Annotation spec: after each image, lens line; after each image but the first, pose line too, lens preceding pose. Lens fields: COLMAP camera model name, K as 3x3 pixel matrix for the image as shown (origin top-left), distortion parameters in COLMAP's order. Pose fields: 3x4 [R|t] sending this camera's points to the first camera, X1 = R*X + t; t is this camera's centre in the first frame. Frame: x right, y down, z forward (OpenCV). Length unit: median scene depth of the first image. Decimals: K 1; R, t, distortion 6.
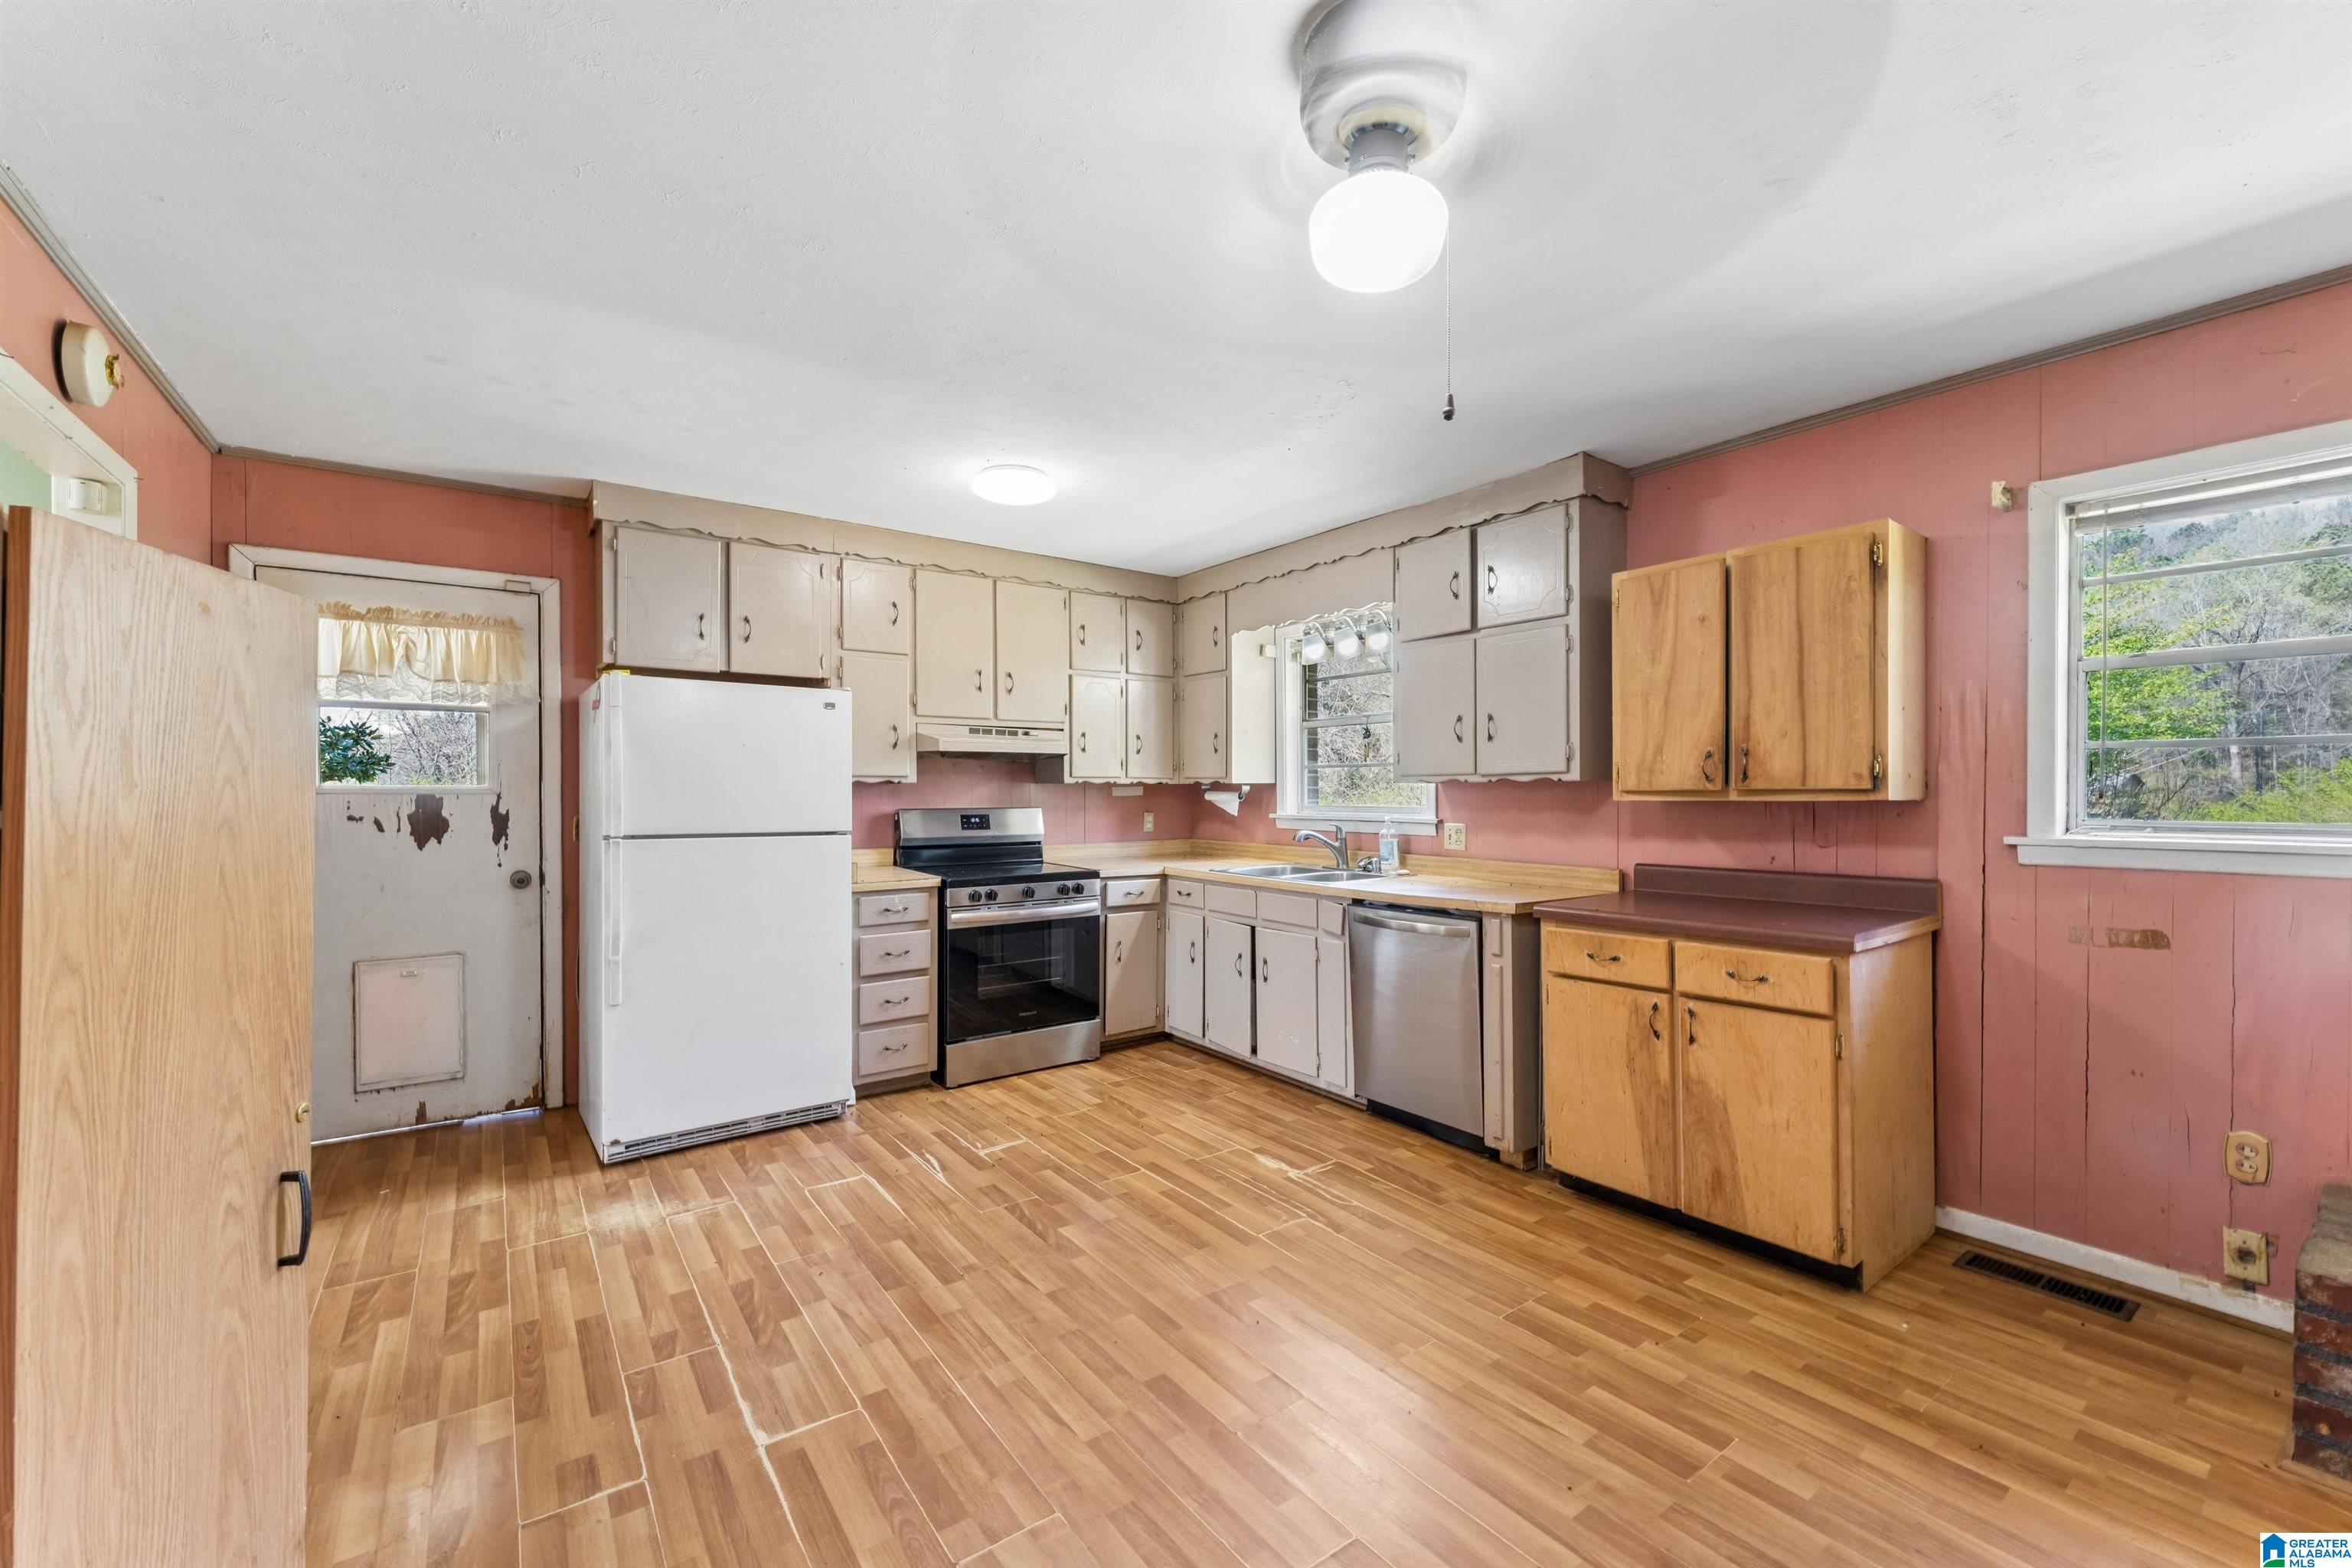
lens RADIAL K [[945.1, 0, 1174.6], [0, 945.1, 800.4], [0, 0, 1]] dist [-0.000874, -0.000209]
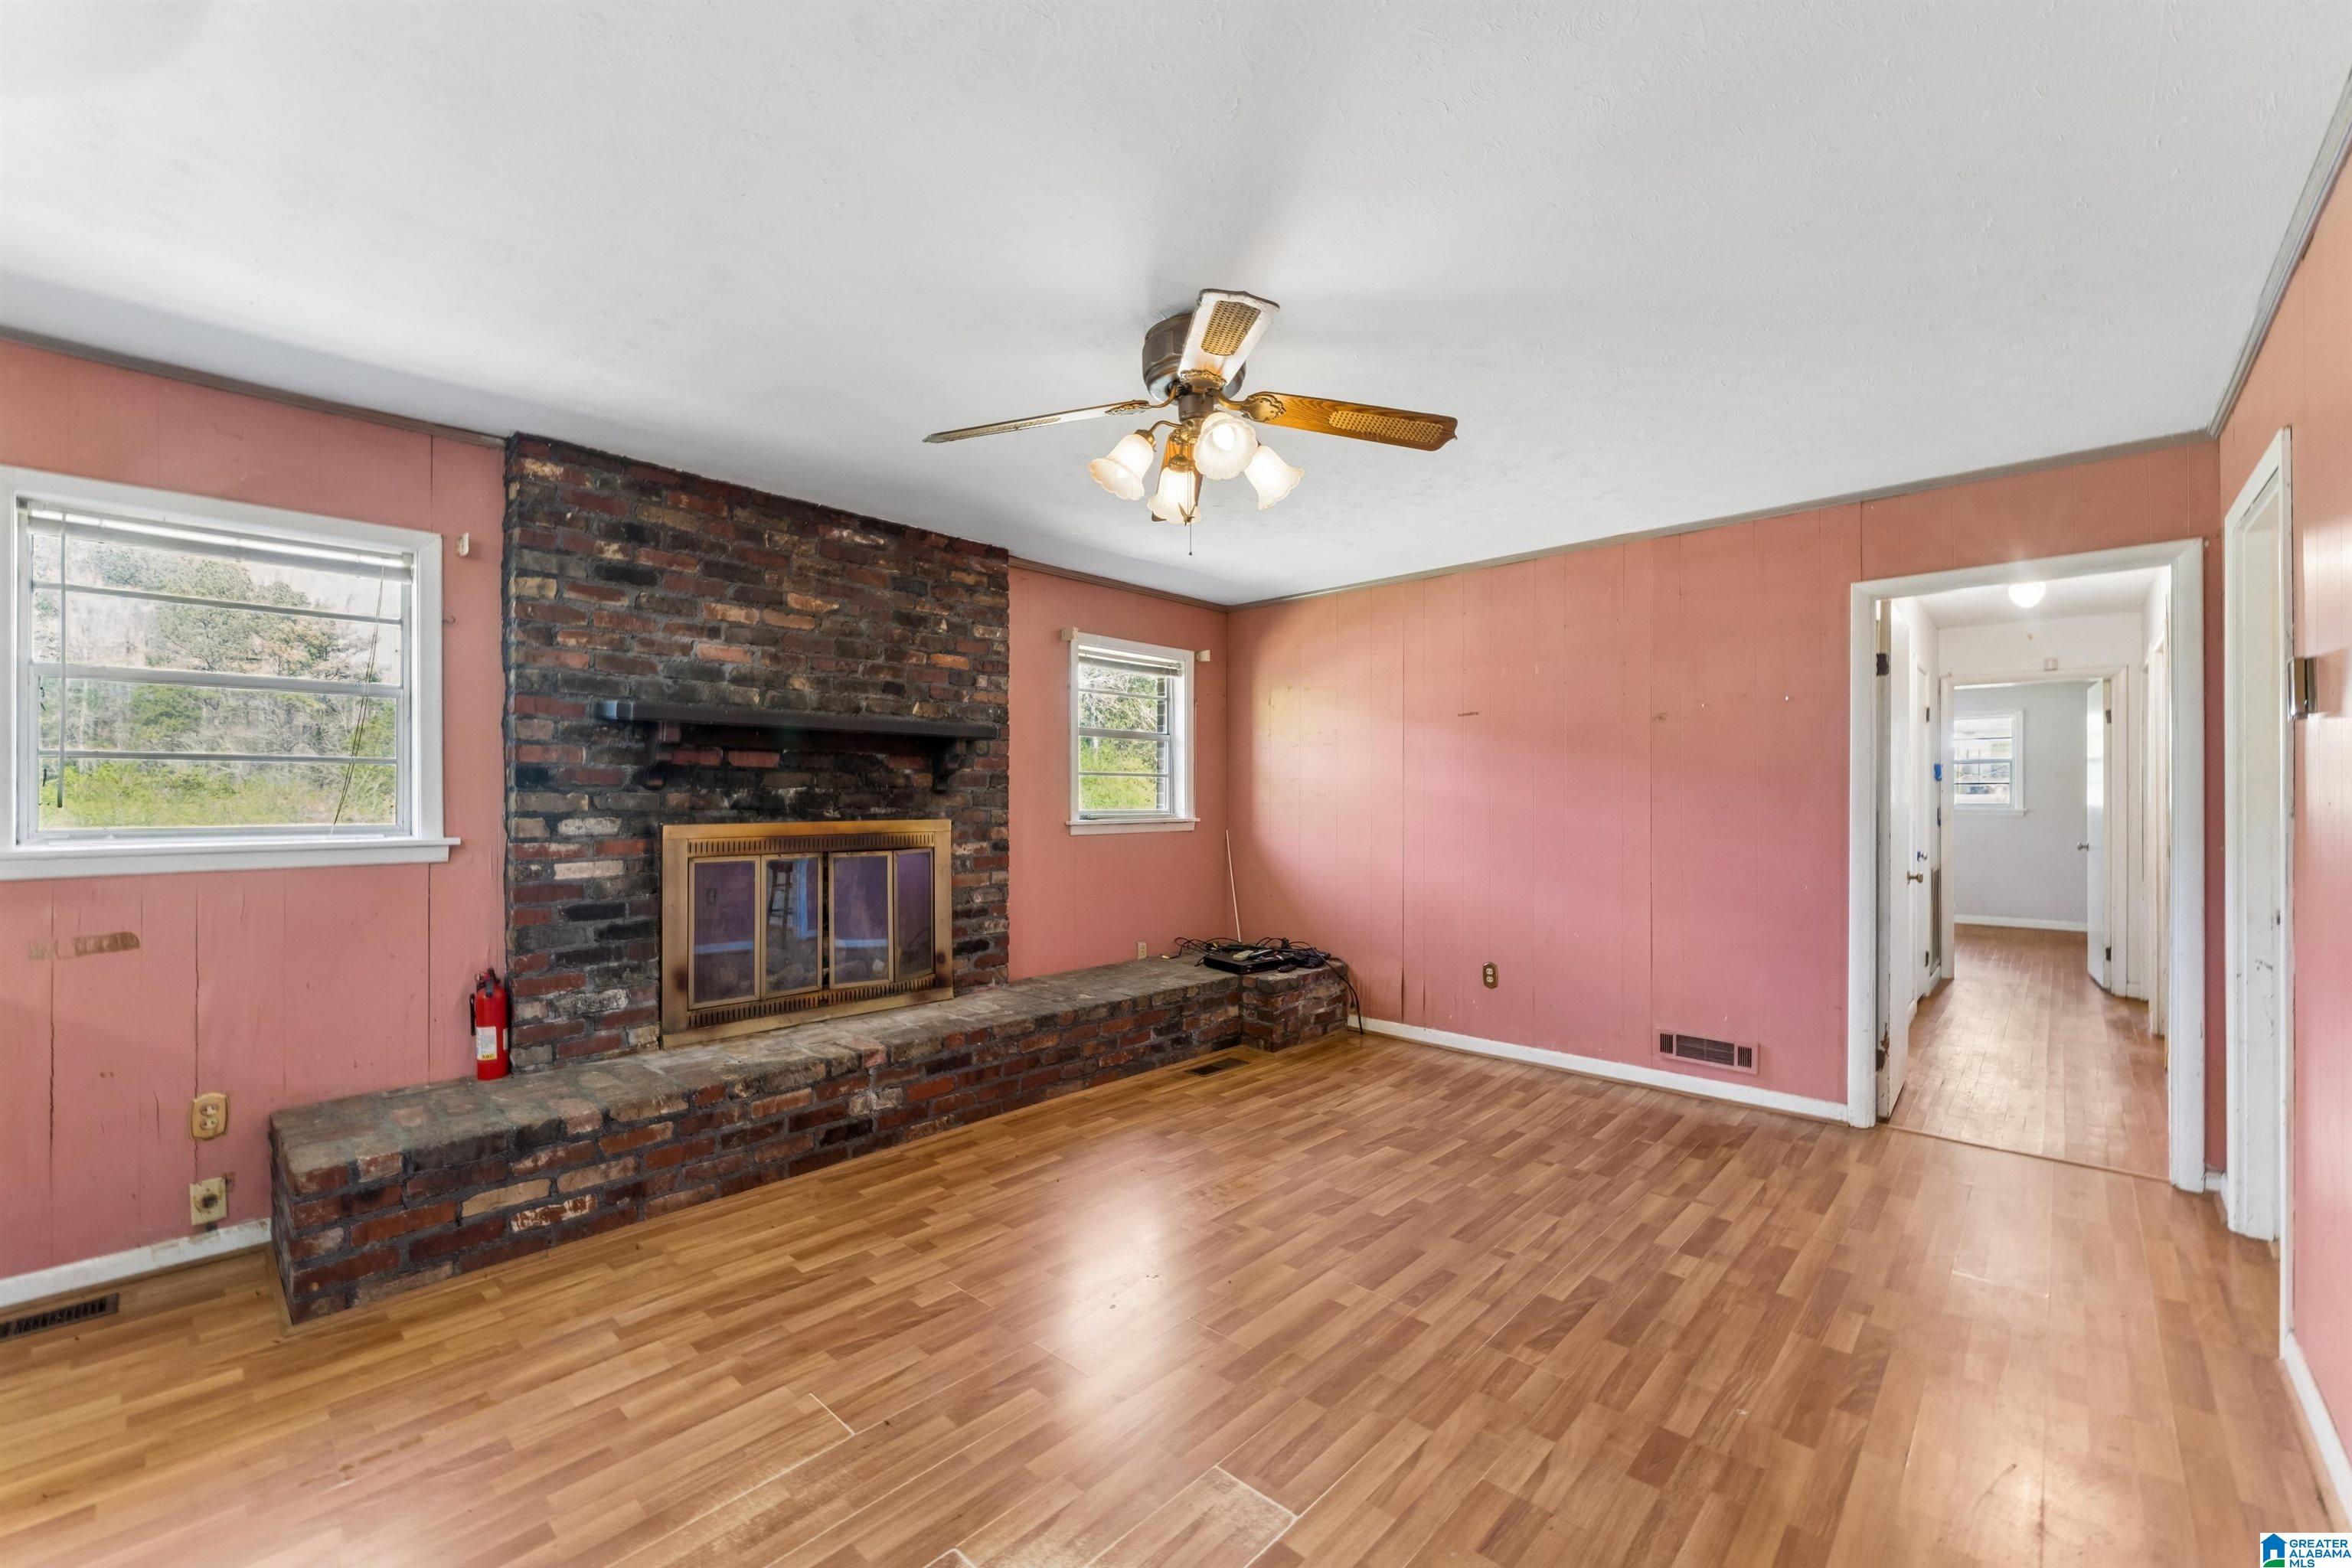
lens RADIAL K [[945.1, 0, 1188.6], [0, 945.1, 797.5], [0, 0, 1]] dist [-0.000874, -0.000209]
pose [[-0.194948, -0.001380, 0.980813, -0.203292], [0.009420, 0.999950, 0.003279, -0.004818], [-0.980768, 0.009878, -0.194926, 0.036876]]
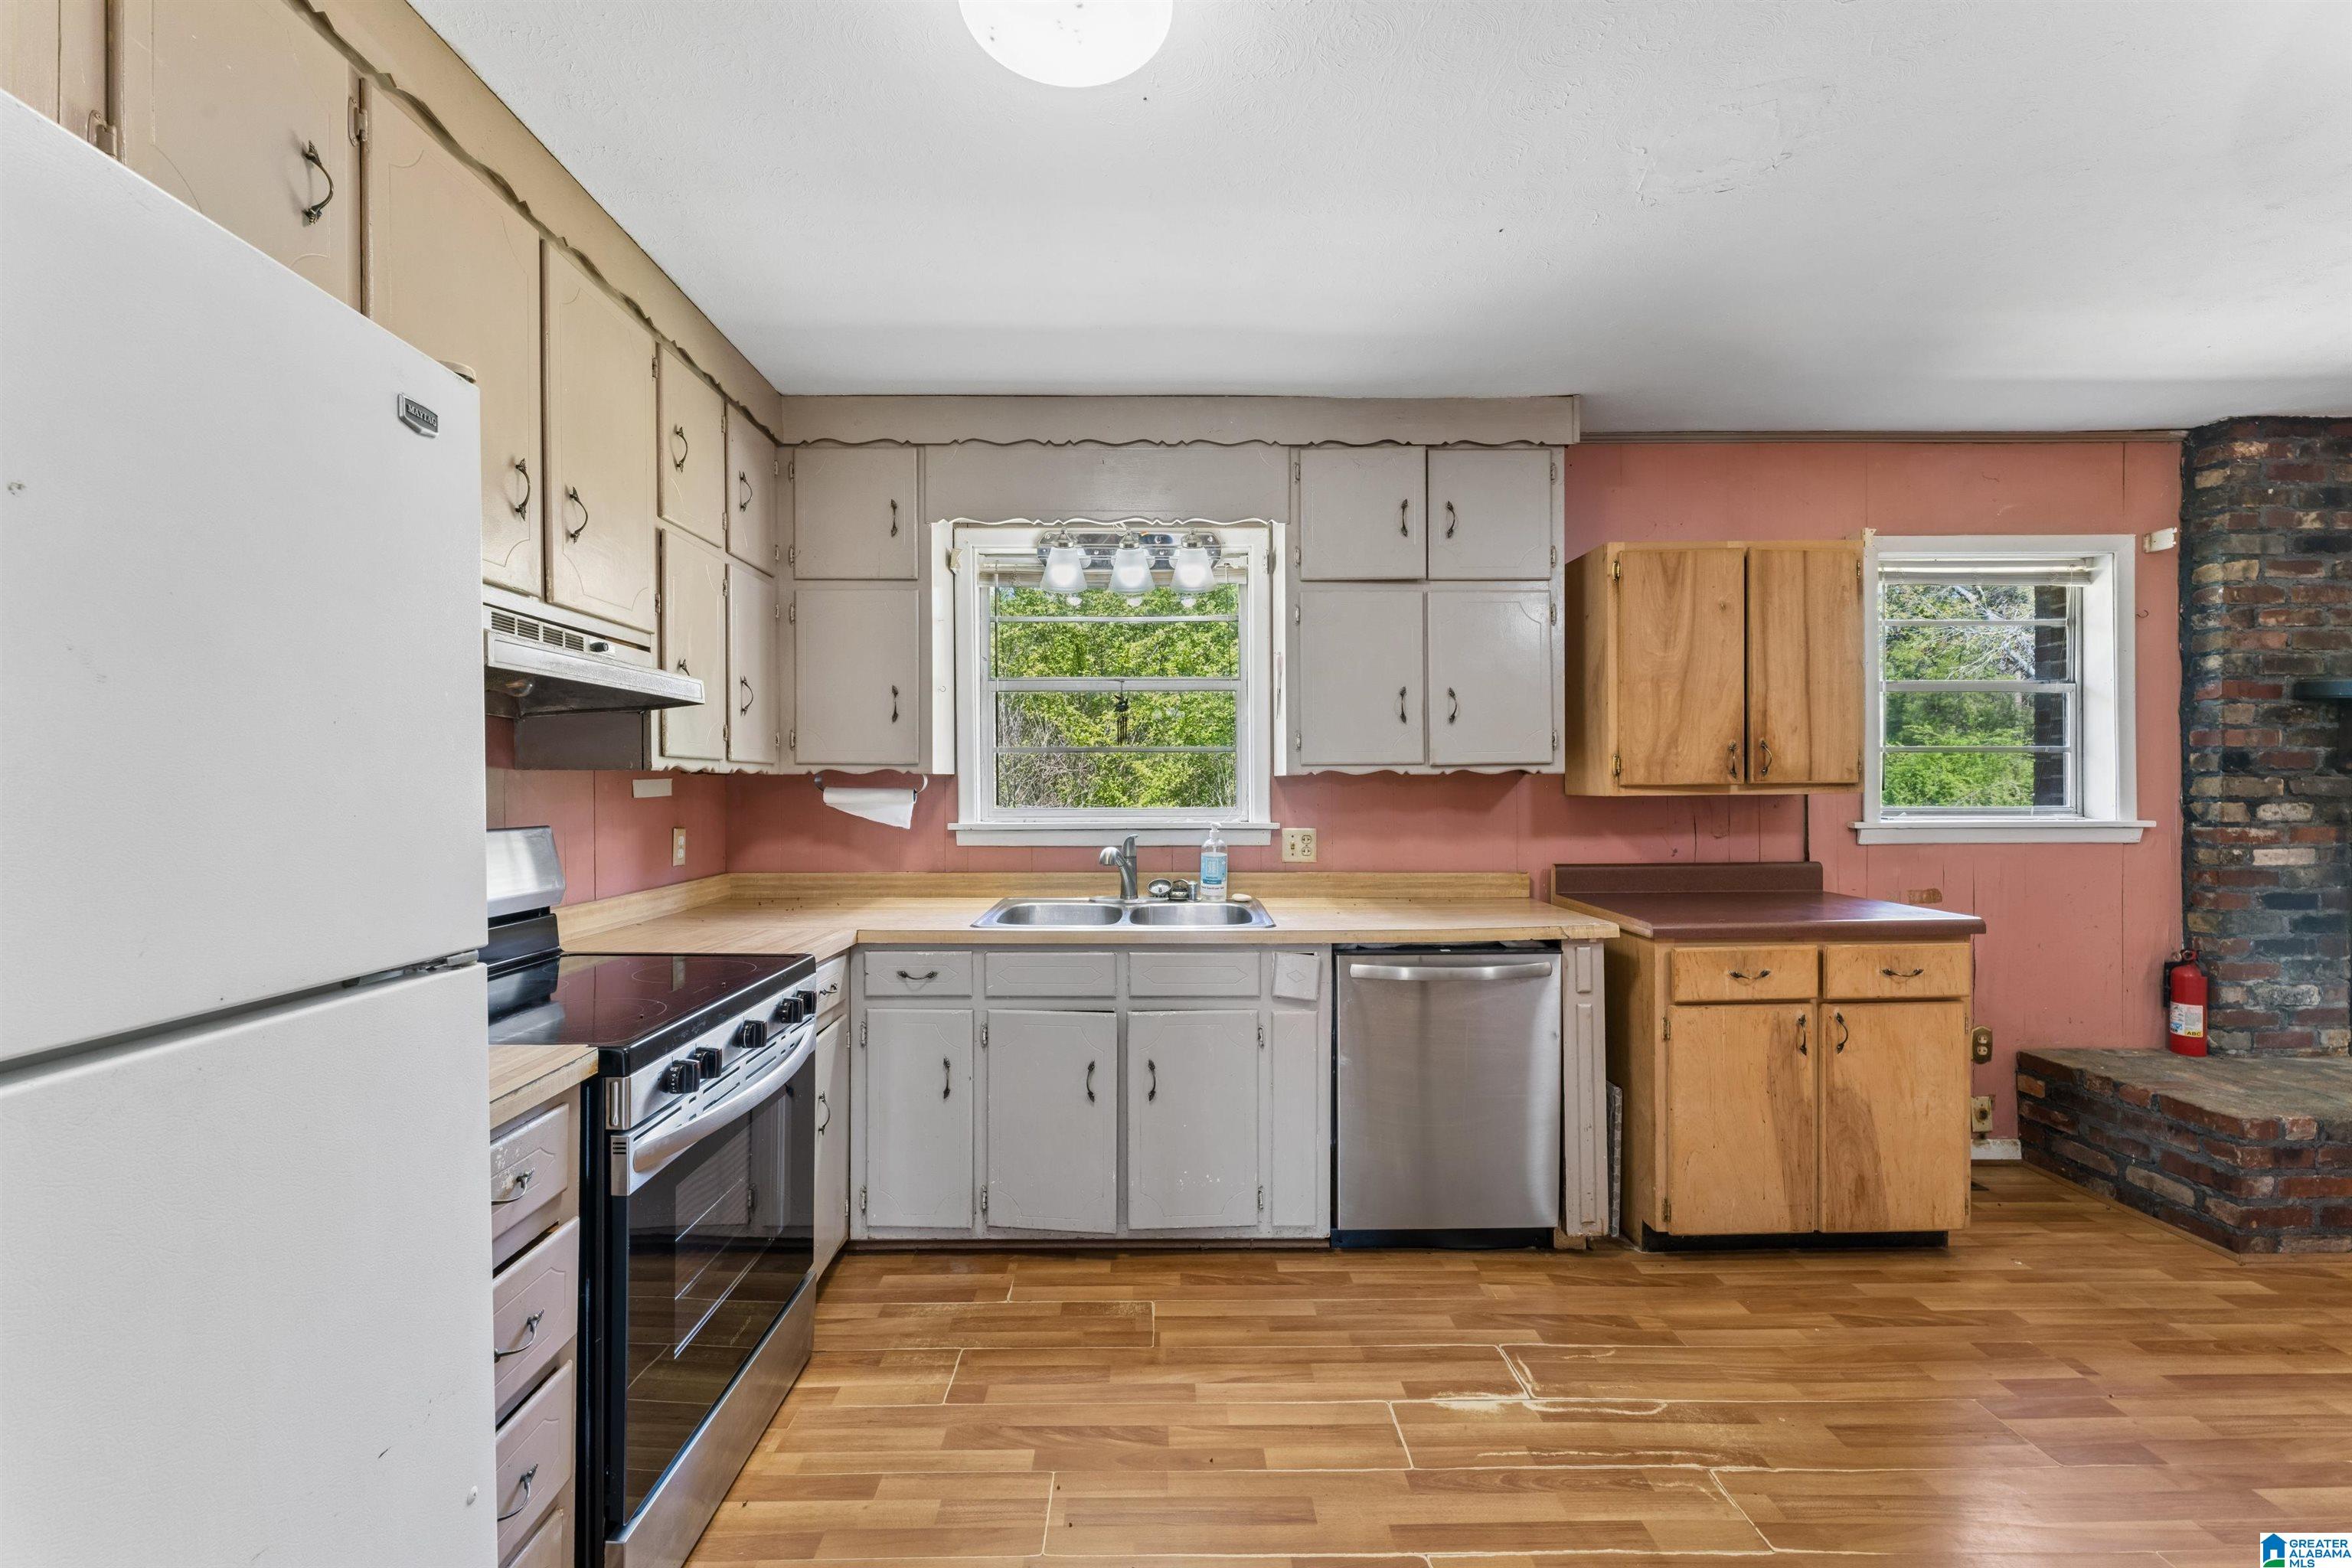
lens RADIAL K [[945.1, 0, 1162.9], [0, 945.1, 792.9], [0, 0, 1]] dist [-0.000874, -0.000209]
pose [[0.584888, -0.006635, 0.811087, -0.617473], [0.010423, 0.999945, 0.000663, -0.009468], [-0.811047, 0.008066, 0.584925, 0.995726]]
